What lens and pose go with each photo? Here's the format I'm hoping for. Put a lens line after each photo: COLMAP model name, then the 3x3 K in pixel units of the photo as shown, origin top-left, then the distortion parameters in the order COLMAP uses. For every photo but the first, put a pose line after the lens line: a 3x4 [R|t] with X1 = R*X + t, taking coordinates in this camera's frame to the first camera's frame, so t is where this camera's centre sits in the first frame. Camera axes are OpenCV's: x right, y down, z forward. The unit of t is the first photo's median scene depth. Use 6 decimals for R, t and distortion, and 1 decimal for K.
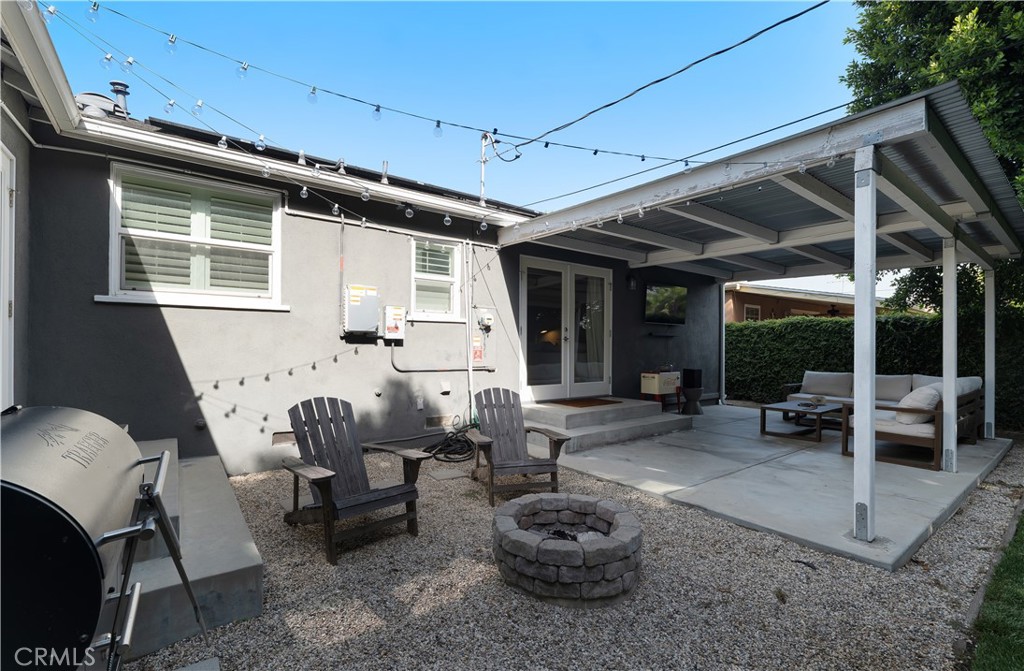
lens RADIAL K [[437.8, 0, 507.4], [0, 437.8, 344.4], [0, 0, 1]] dist [0.001531, 0.000313]
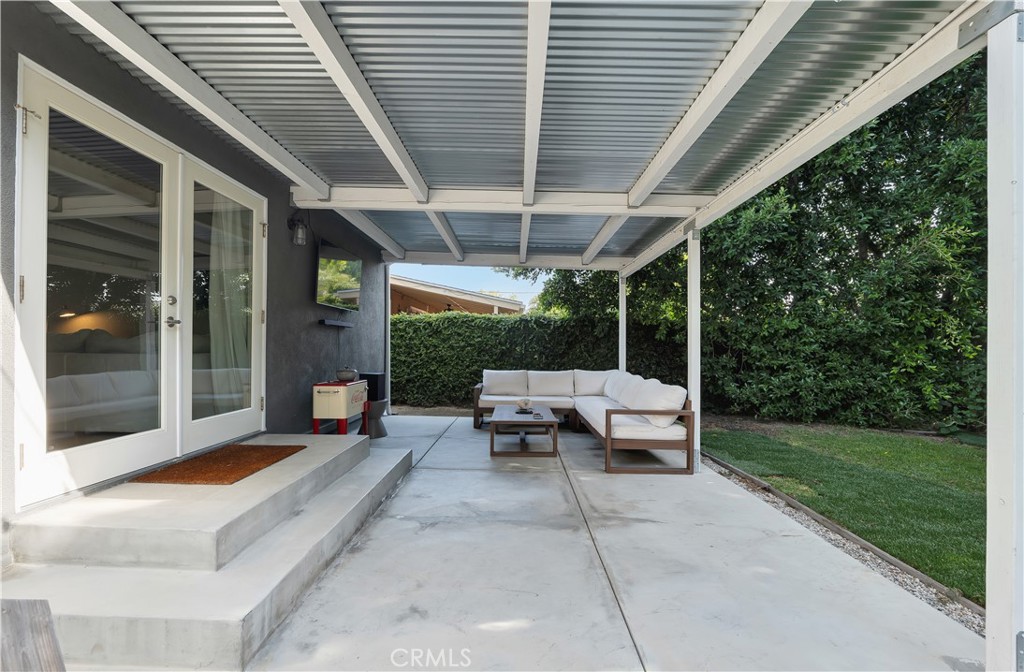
lens RADIAL K [[437.8, 0, 507.4], [0, 437.8, 344.9], [0, 0, 1]] dist [0.001531, 0.000313]
pose [[0.626908, 0.000010, 0.779093, 0.003111], [-0.005322, 0.999977, 0.004269, 0.005496], [-0.779075, -0.006823, 0.626894, 0.426071]]
